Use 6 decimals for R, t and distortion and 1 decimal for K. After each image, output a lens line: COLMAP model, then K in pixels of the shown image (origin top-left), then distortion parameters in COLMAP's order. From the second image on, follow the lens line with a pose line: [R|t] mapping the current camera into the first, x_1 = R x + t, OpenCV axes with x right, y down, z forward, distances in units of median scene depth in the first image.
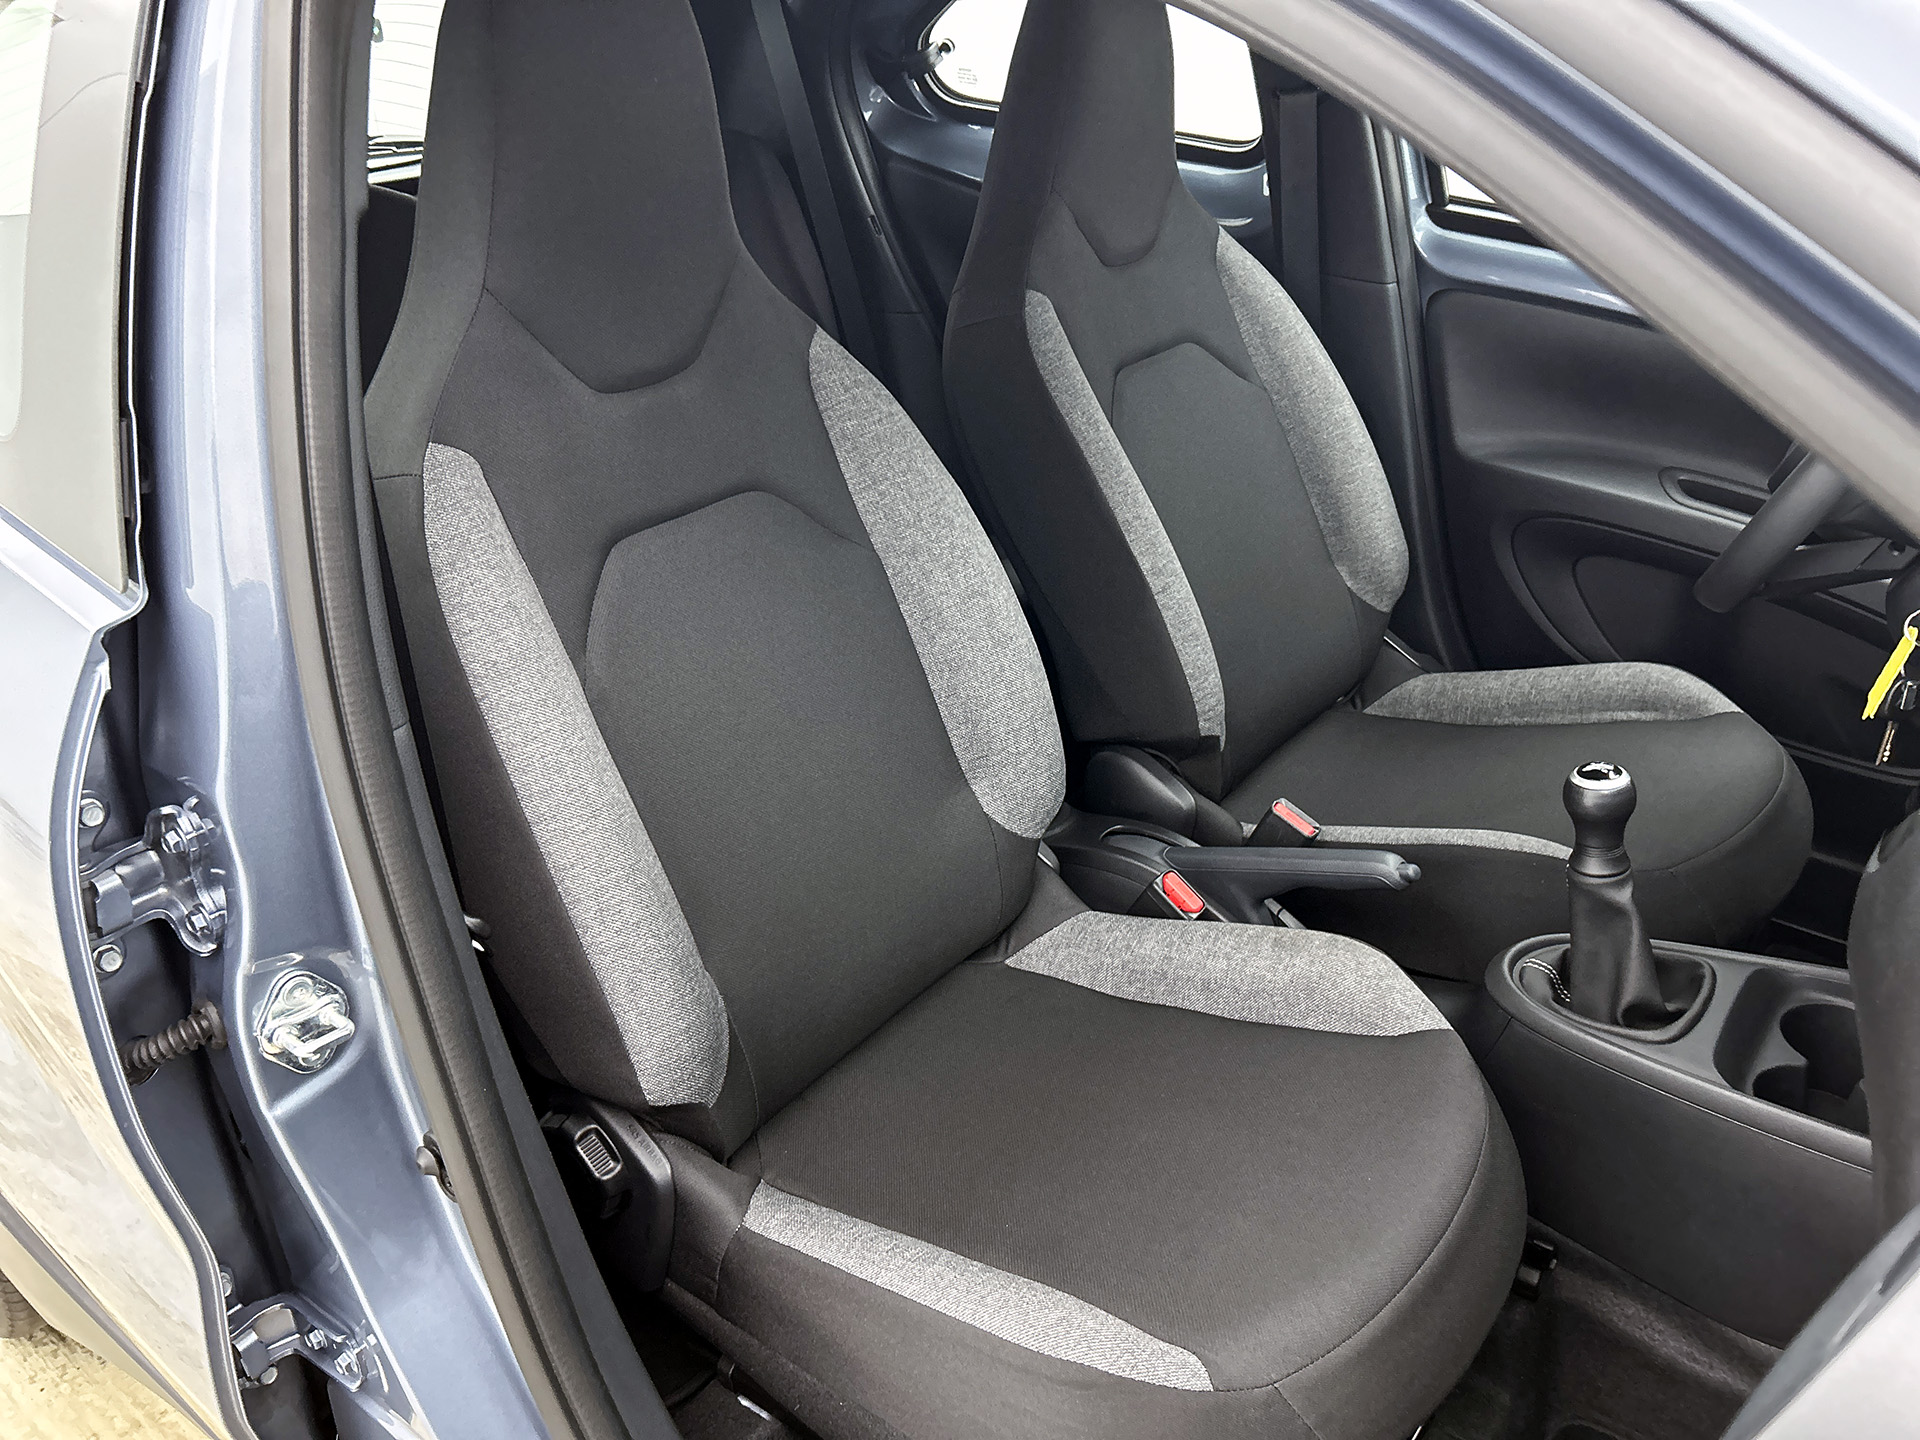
lens RADIAL K [[1443.4, 0, 960.0], [0, 1443.4, 720.0], [0, 0, 1]] dist [-0.001962, -0.000240]
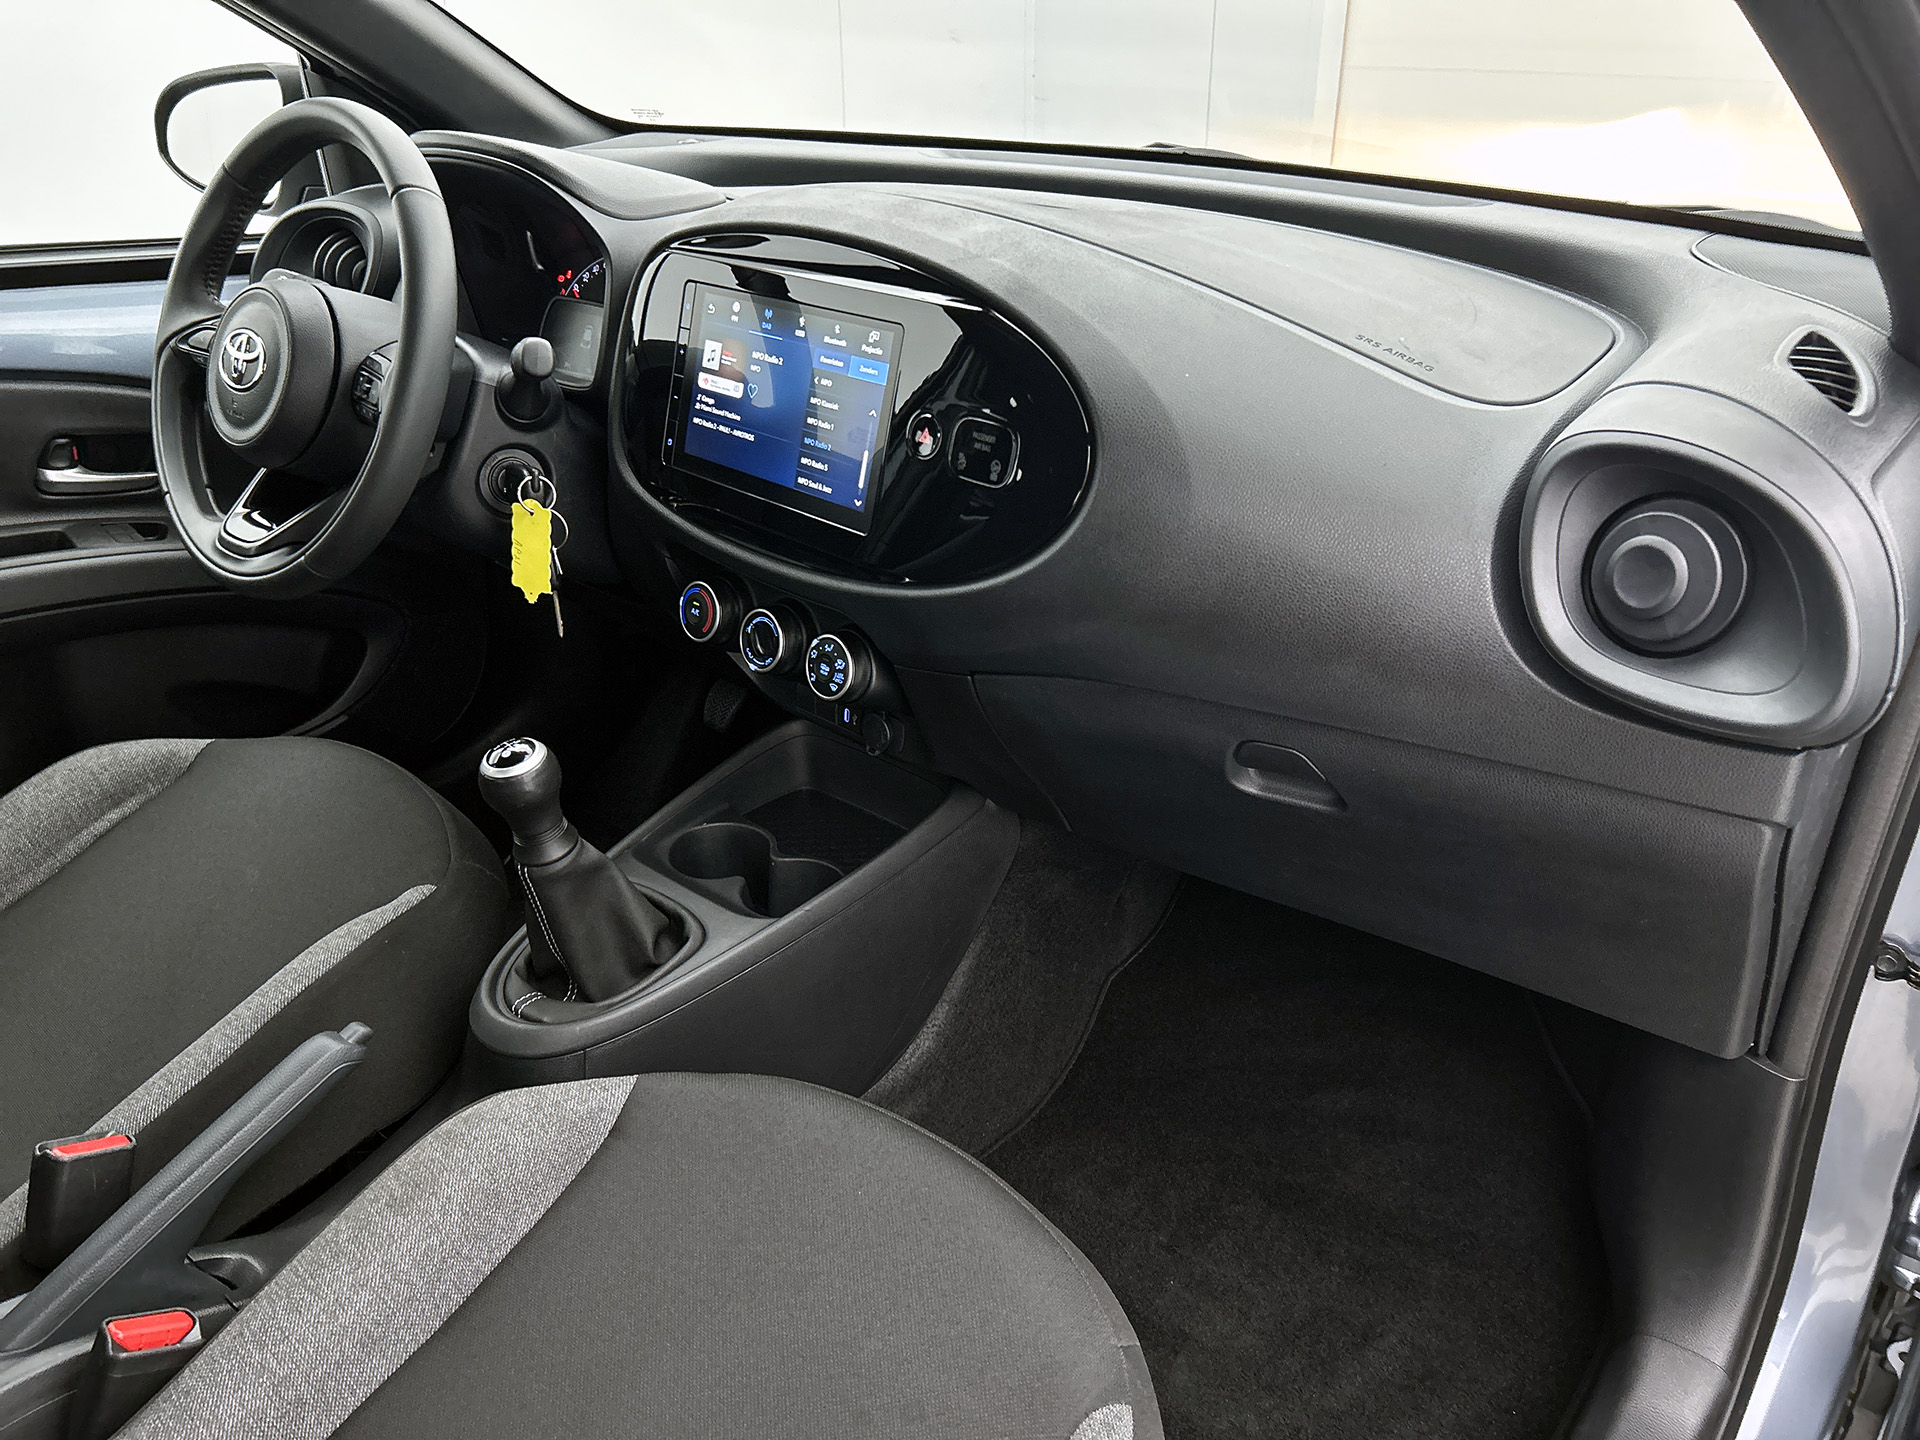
lens RADIAL K [[1443.4, 0, 960.0], [0, 1443.4, 720.0], [0, 0, 1]] dist [-0.001962, -0.000240]
pose [[0.052365, -0.444434, 0.894280, -0.271394], [0.484557, 0.794332, 0.366389, -0.147827], [-0.873191, 0.414144, 0.256949, 0.471098]]
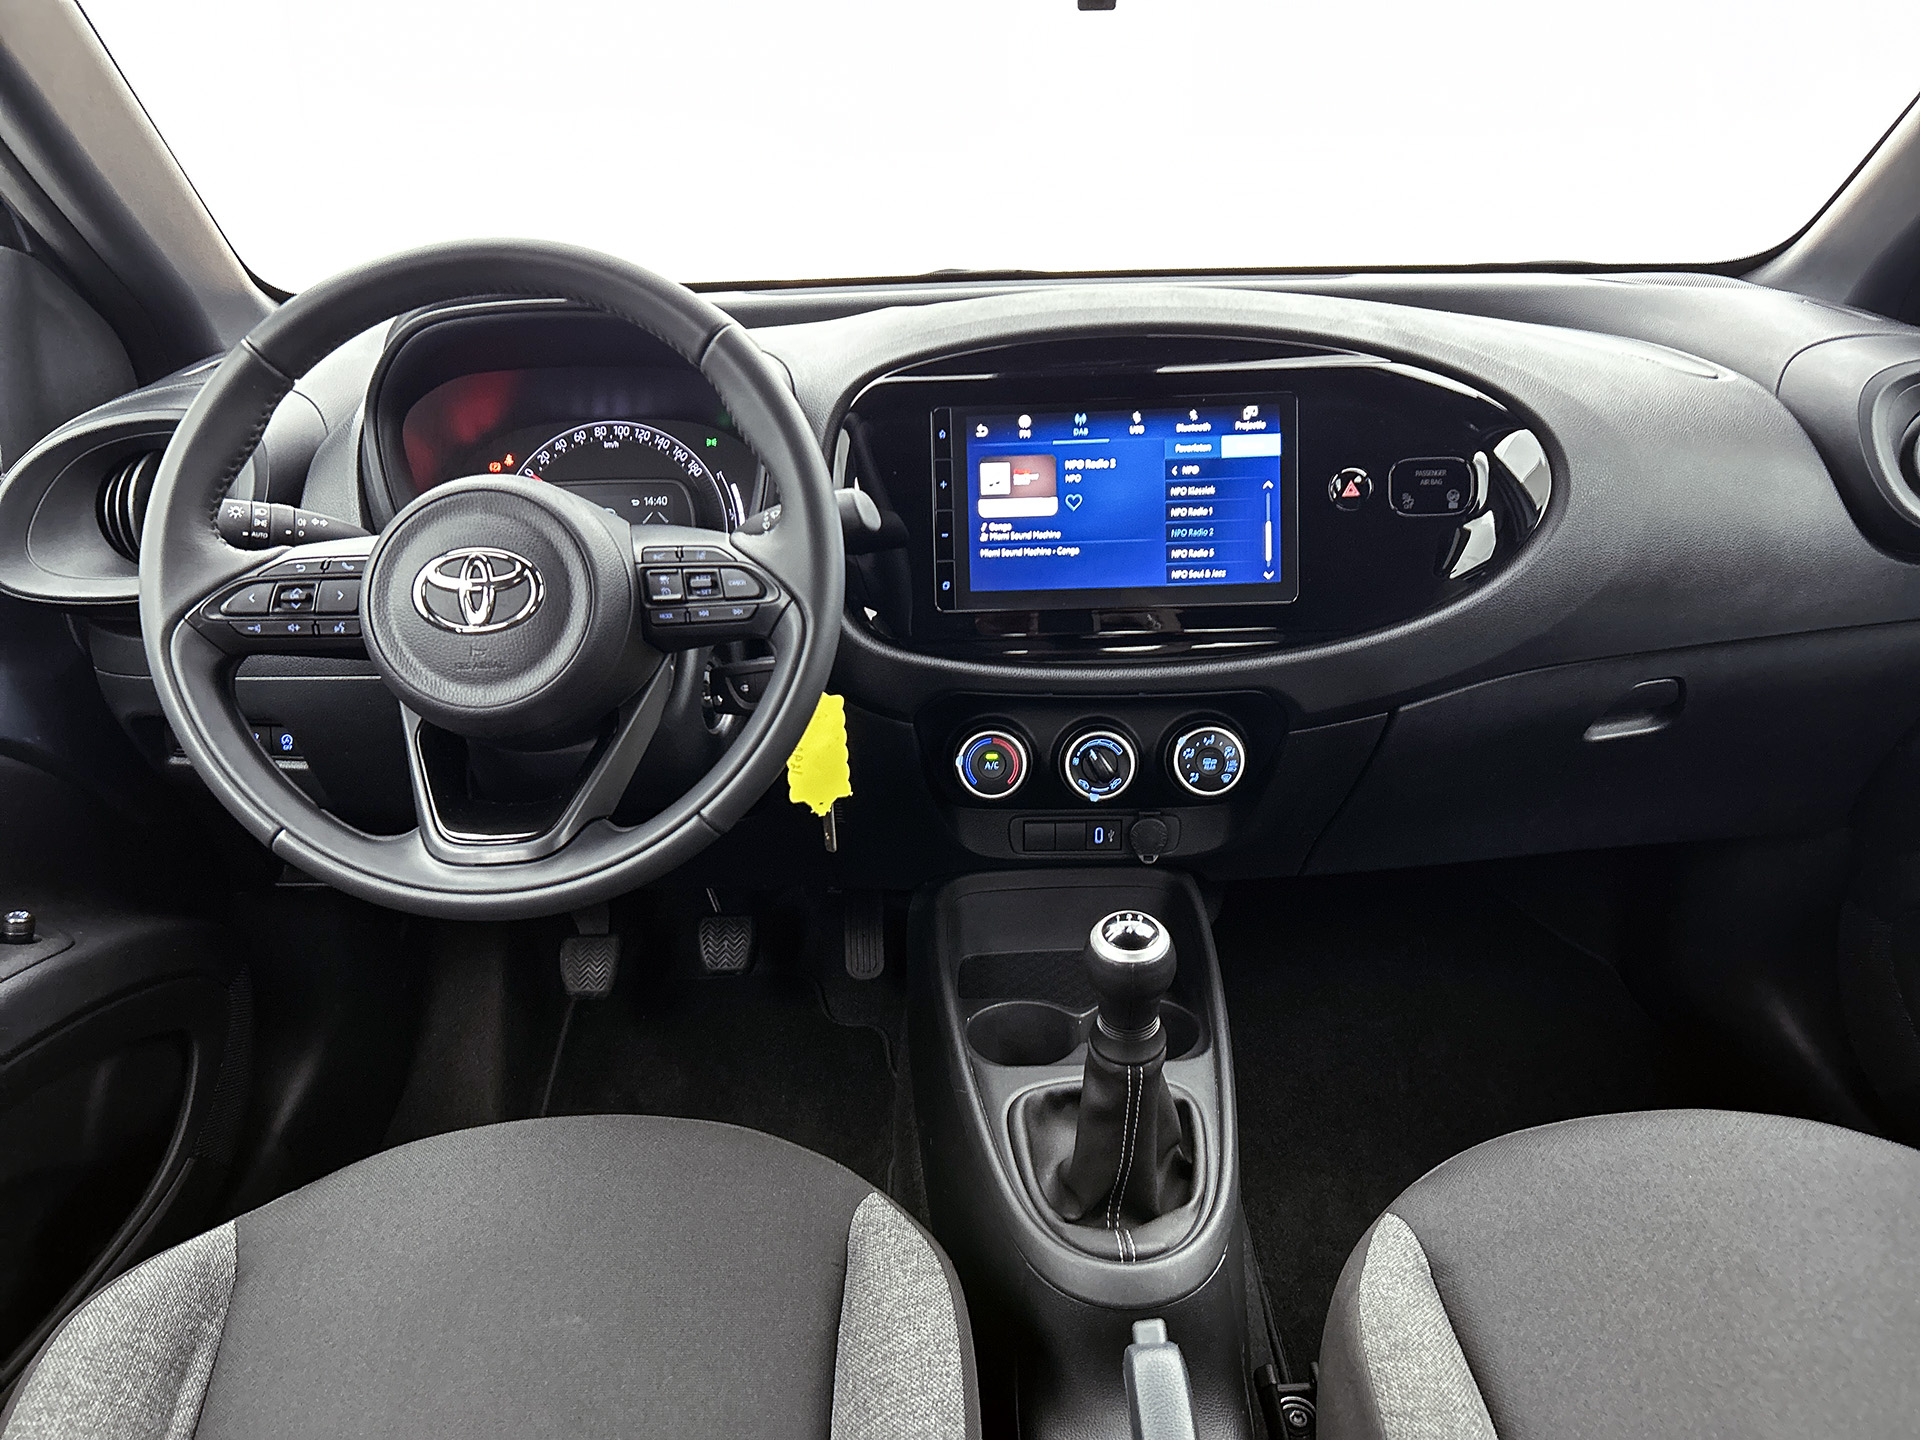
lens RADIAL K [[1449.8, 0, 951.8], [0, 1449.8, 738.1], [0, 0, 1]] dist [0.068519, -0.000696]
pose [[-0.619337, -0.249155, 0.744542, -0.020198], [0.417657, 0.698445, 0.581151, -0.455465], [-0.664819, 0.670892, -0.328512, 1.115448]]
